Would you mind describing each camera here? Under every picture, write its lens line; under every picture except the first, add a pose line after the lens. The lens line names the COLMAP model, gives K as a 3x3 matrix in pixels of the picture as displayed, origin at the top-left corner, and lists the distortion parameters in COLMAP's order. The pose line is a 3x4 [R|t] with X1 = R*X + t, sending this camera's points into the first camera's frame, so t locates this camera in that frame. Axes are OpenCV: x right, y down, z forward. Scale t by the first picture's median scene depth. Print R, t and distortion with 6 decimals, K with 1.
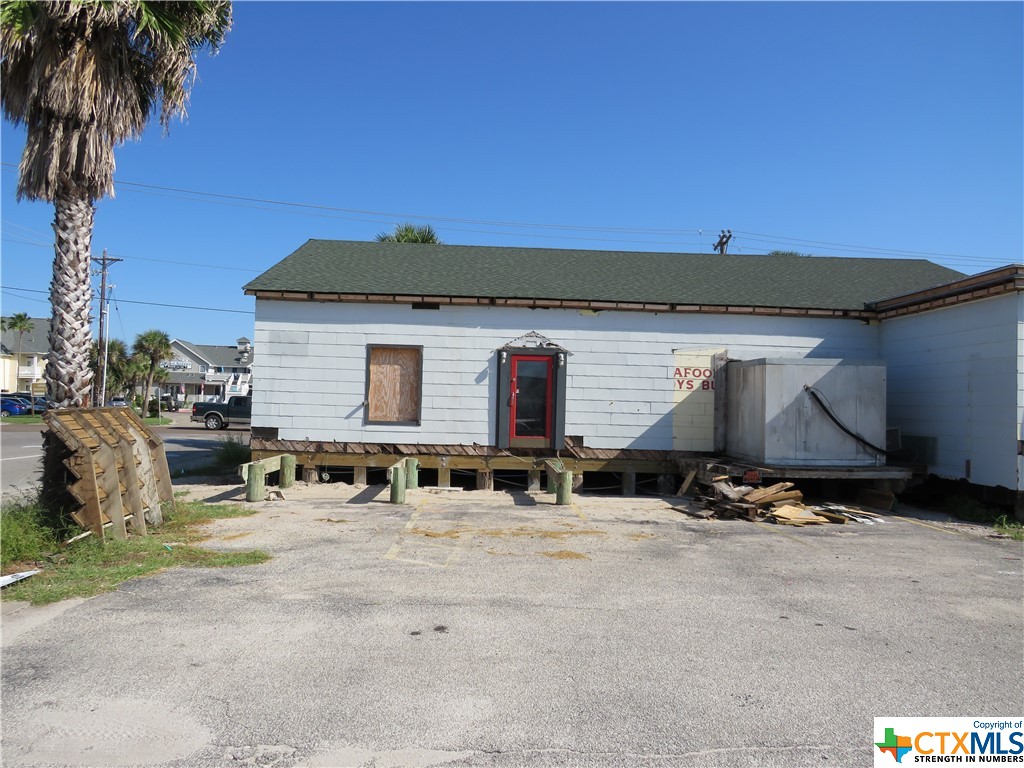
lens RADIAL K [[728.7, 0, 511.1], [0, 728.7, 380.4], [0, 0, 1]] dist [-0.055351, 0.009577]
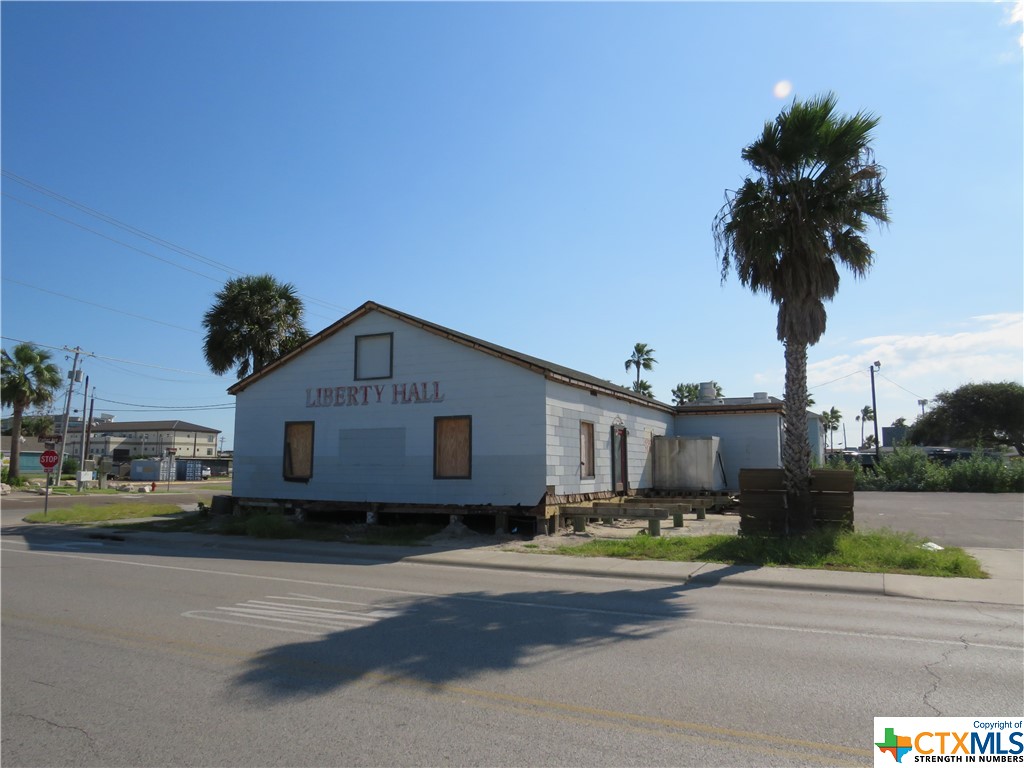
lens RADIAL K [[728.7, 0, 502.4], [0, 728.7, 366.9], [0, 0, 1]] dist [-0.055351, 0.009577]
pose [[0.481705, 0.097755, 0.870864, -1.442560], [-0.026383, 0.994926, -0.097088, -0.011250], [-0.875936, 0.023792, 0.481840, 0.477051]]
